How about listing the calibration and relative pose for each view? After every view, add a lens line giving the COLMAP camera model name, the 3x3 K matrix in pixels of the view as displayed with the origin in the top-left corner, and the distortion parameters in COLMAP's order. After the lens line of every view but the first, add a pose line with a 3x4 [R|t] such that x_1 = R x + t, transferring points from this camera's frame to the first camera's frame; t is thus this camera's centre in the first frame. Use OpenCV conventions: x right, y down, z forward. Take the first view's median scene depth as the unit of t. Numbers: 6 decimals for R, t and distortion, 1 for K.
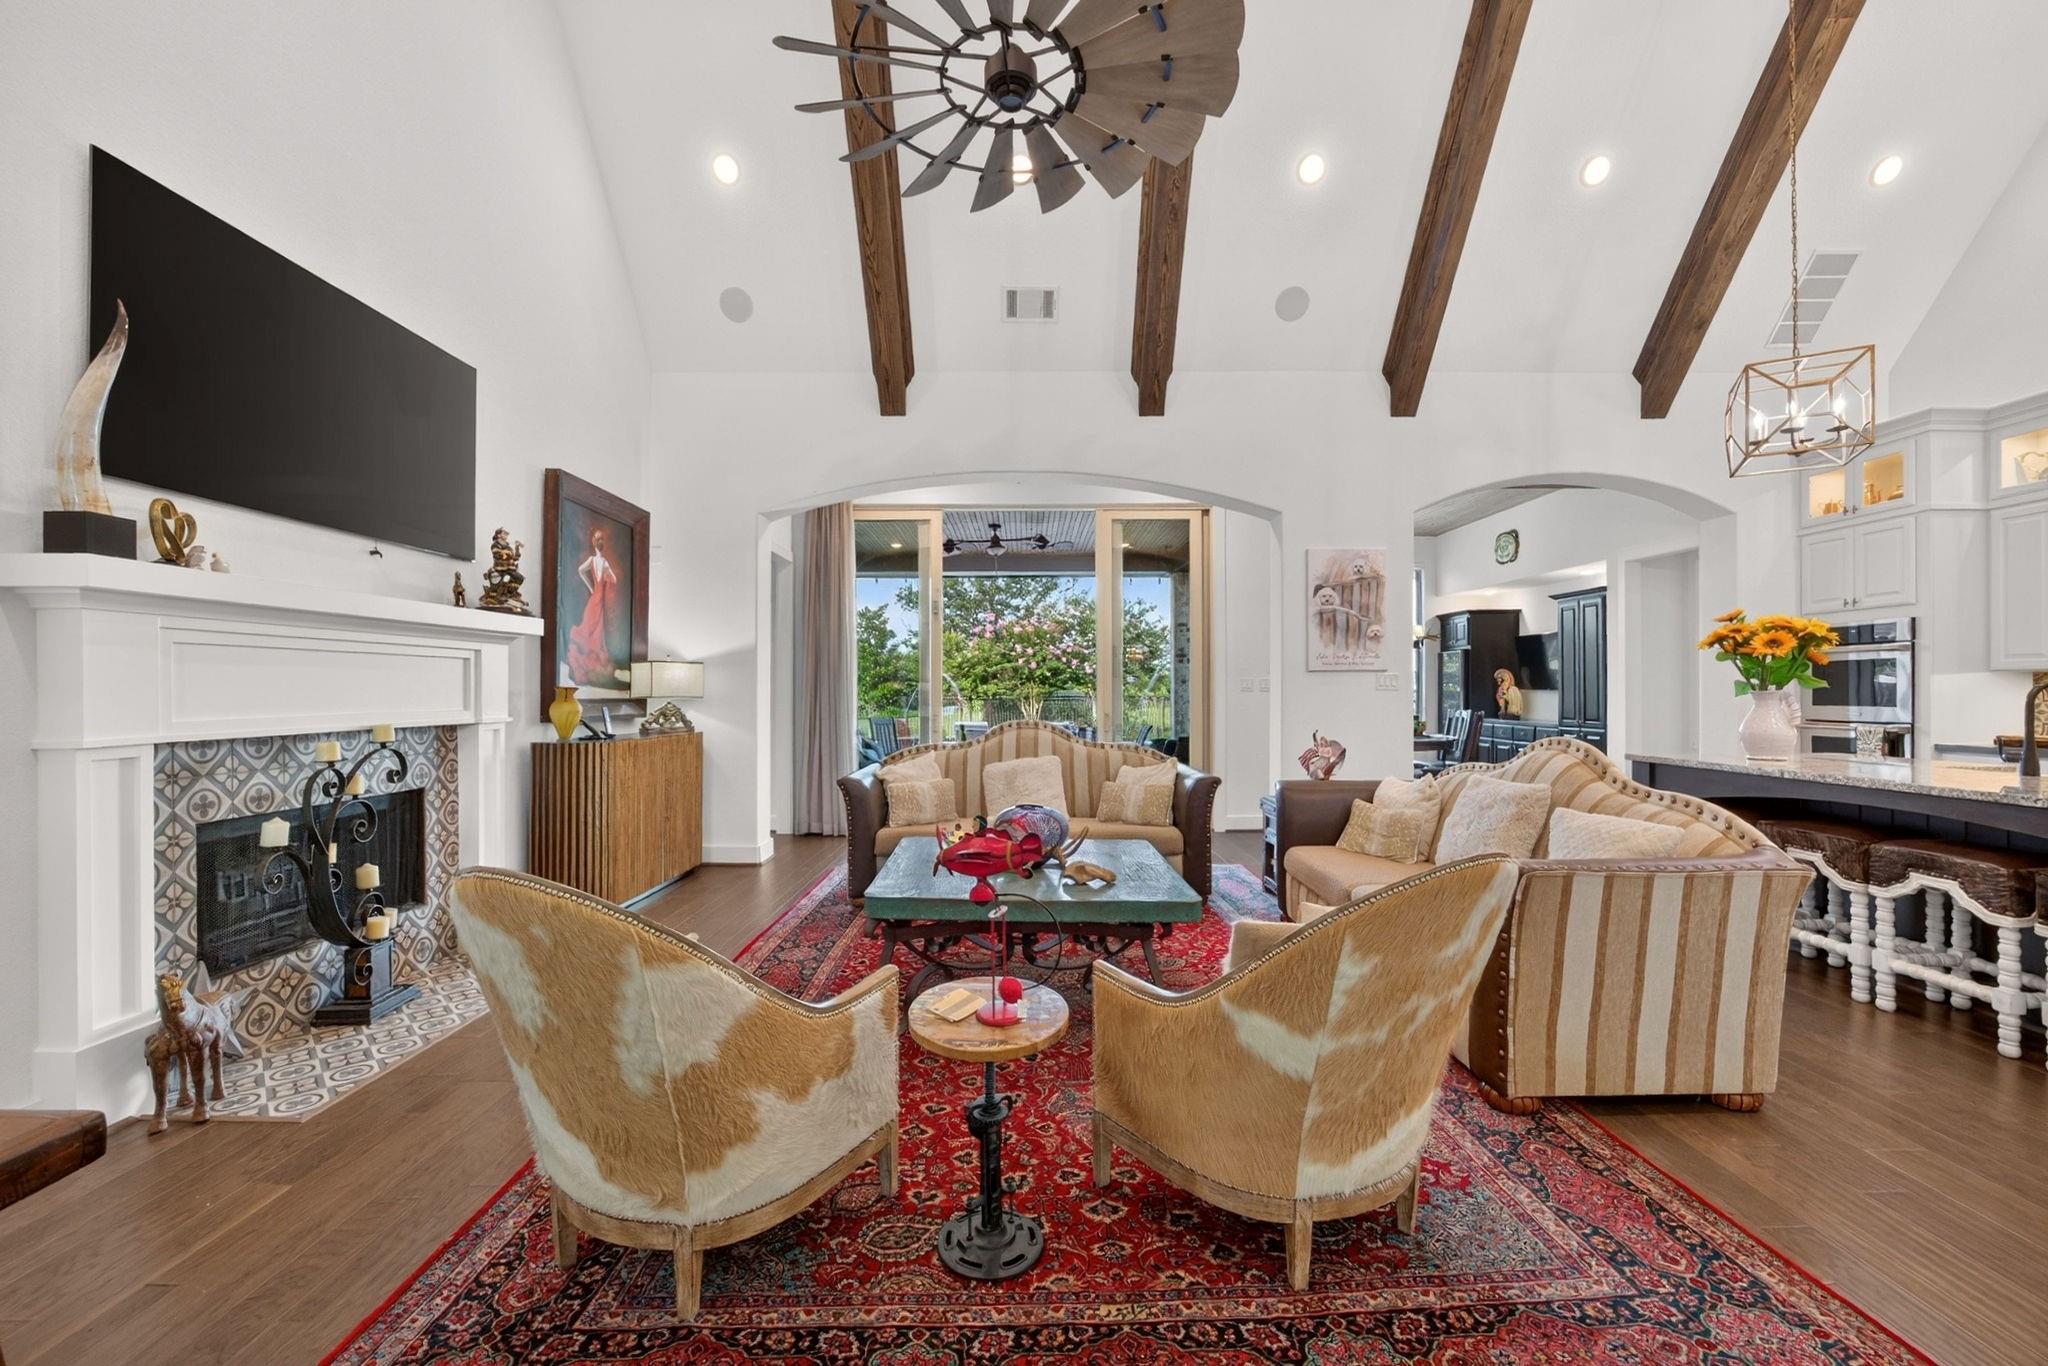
lens RADIAL K [[830.3, 0, 1024.6], [0, 830.3, 689.6], [0, 0, 1]] dist [-0.010473, -0.000252]
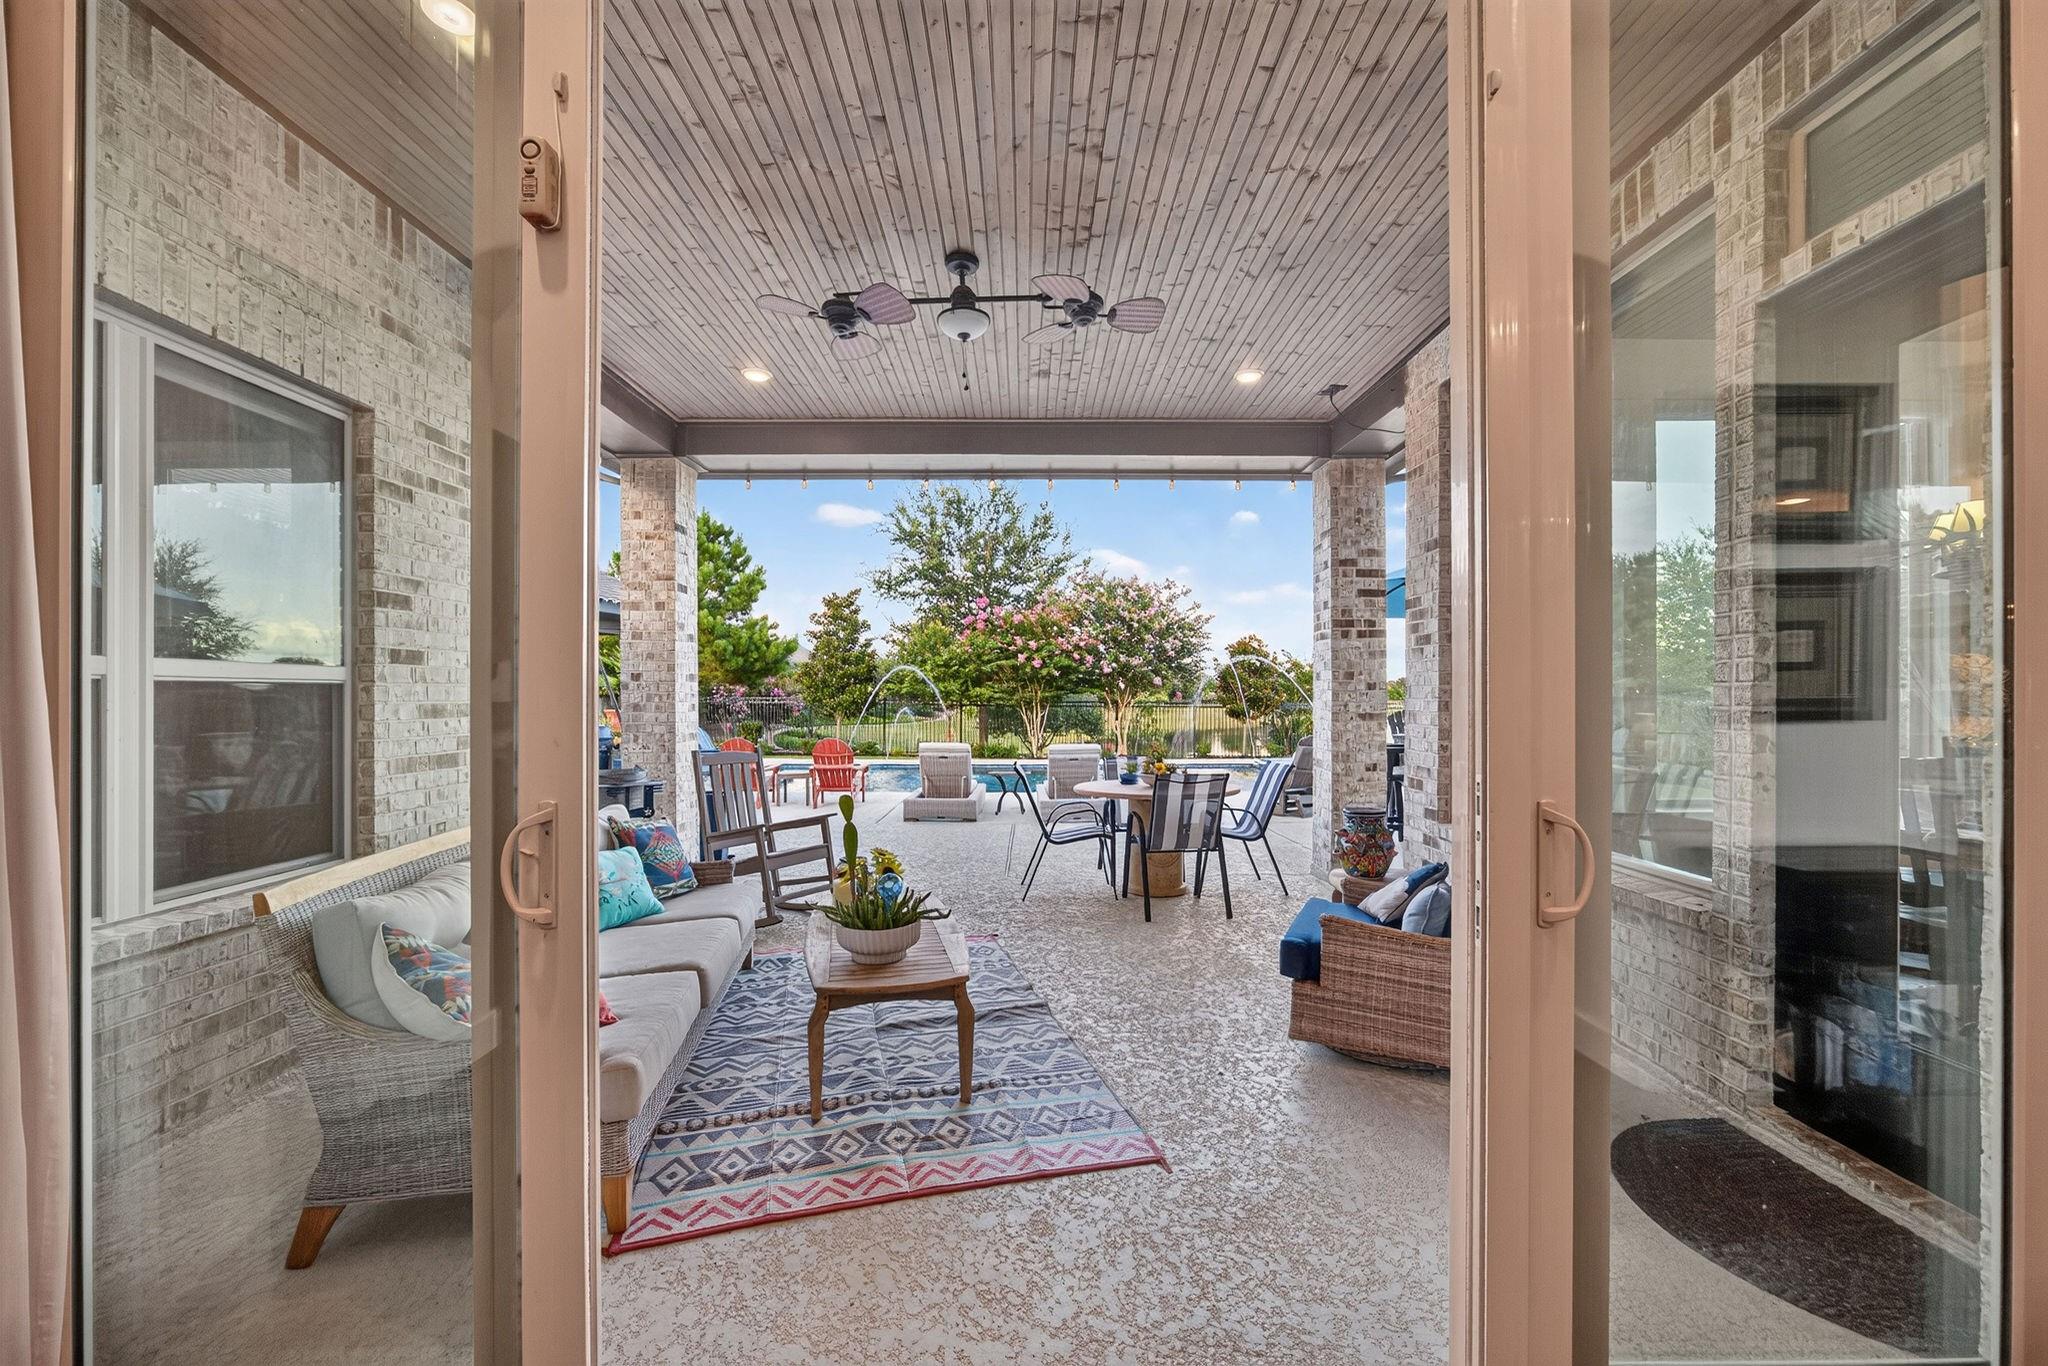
lens RADIAL K [[785.2, 0, 1024.0], [0, 785.2, 683.0], [0, 0, 1]] dist [-0.000362, -0.000076]
pose [[0.999997, 0.002349, 0.000664, -0.011718], [-0.002339, 0.999883, -0.015122, 0.006214], [-0.000700, 0.015120, 0.999885, 1.048652]]
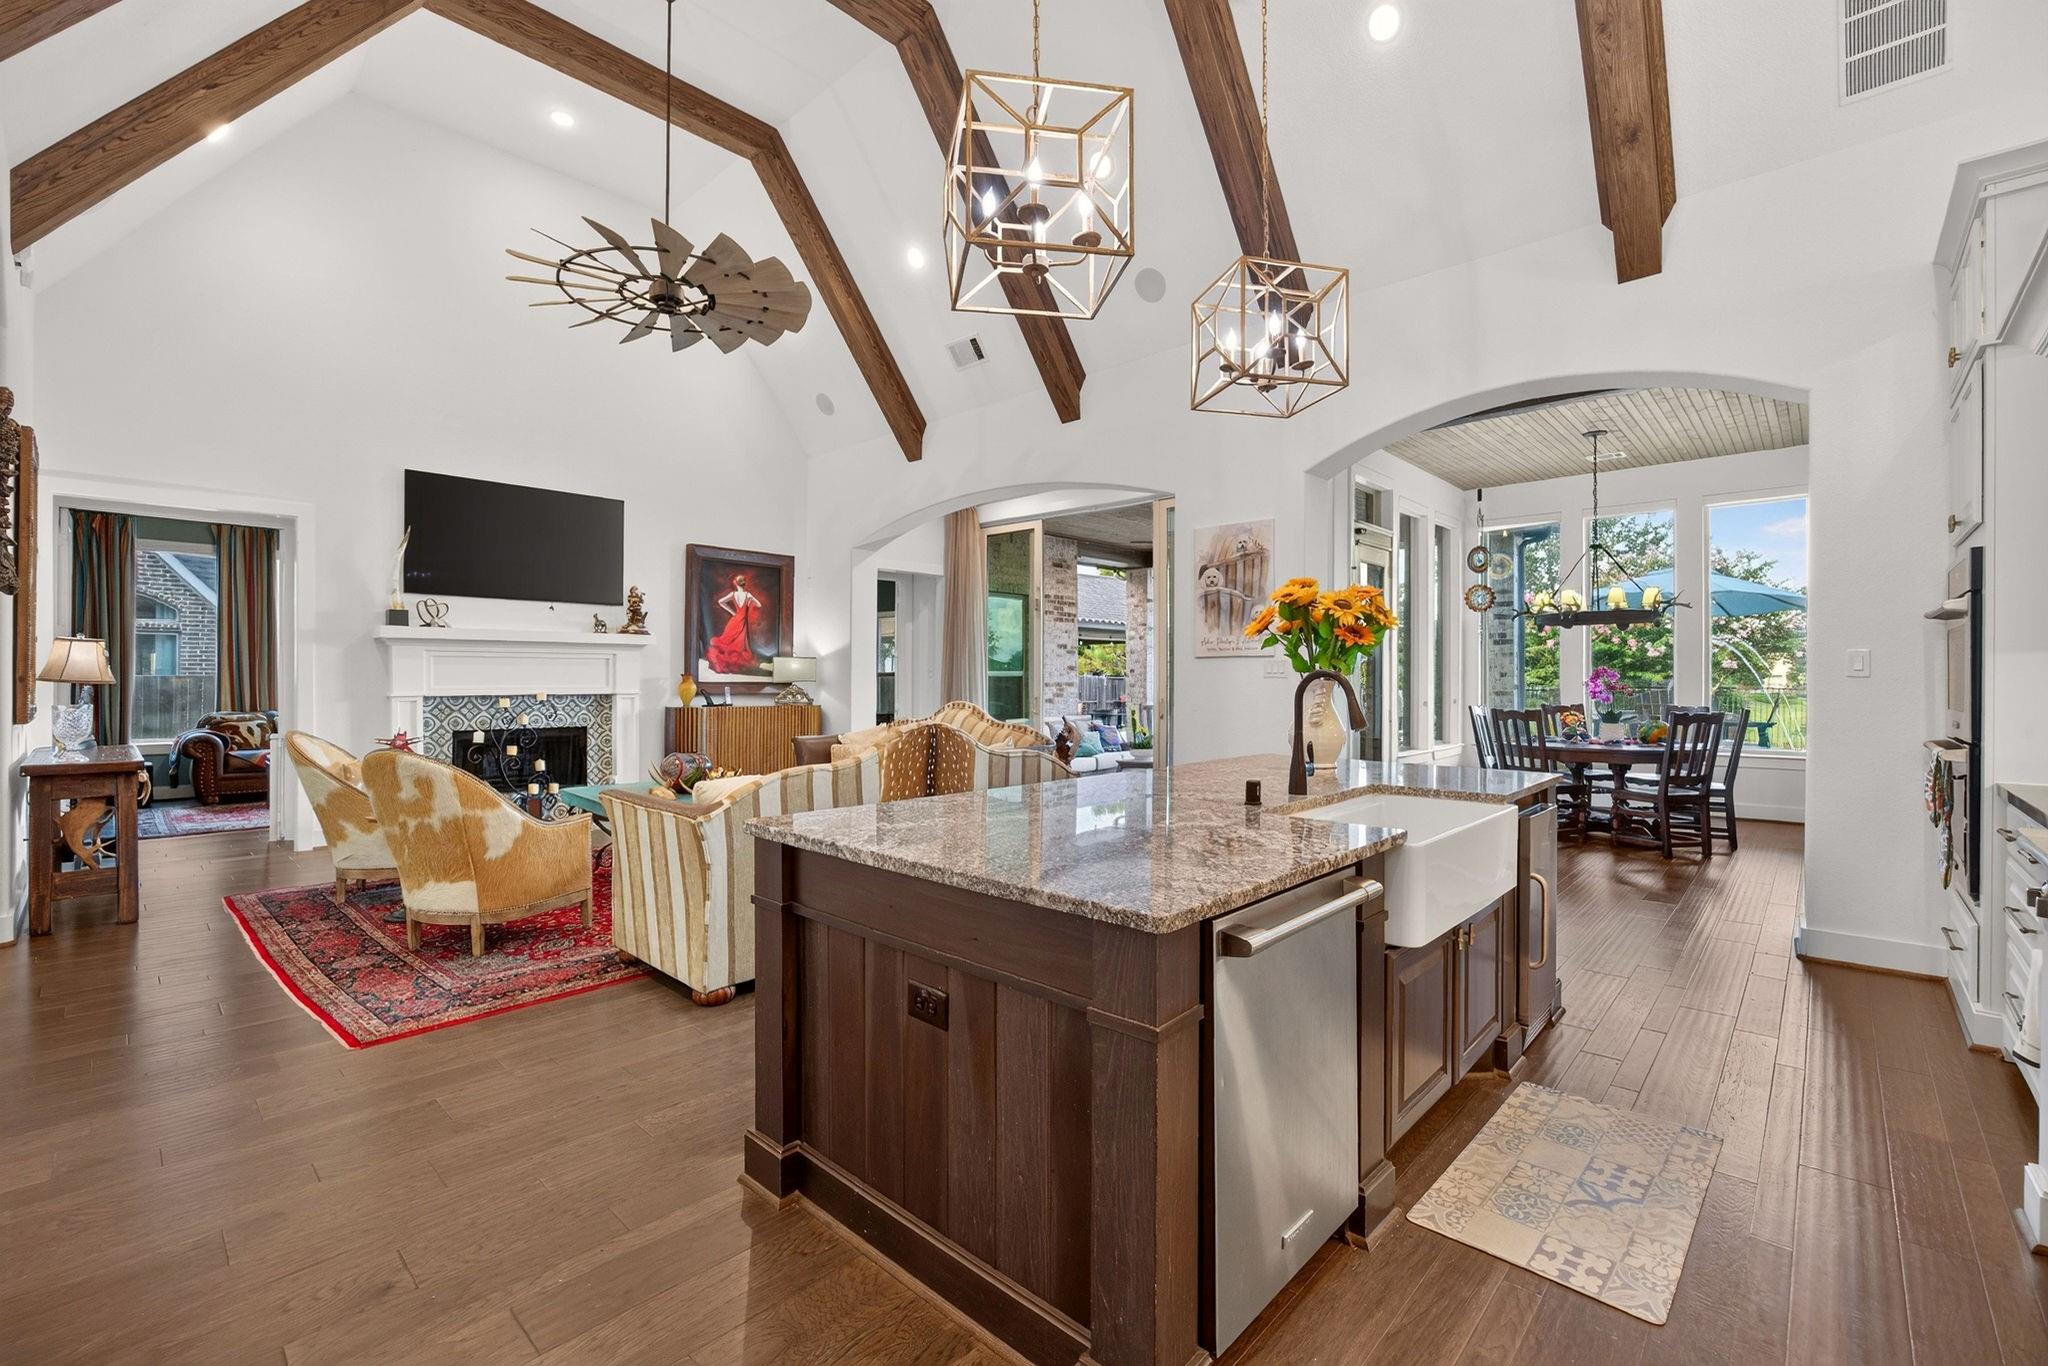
lens RADIAL K [[882.8, 0, 1027.4], [0, 882.8, 686.0], [0, 0, 1]] dist [-0.038301, -0.000073]
pose [[0.731391, 0.008932, -0.681899, 0.892135], [-0.002468, 0.999942, 0.010451, 0.000584], [0.681954, -0.005961, 0.731371, 0.128348]]
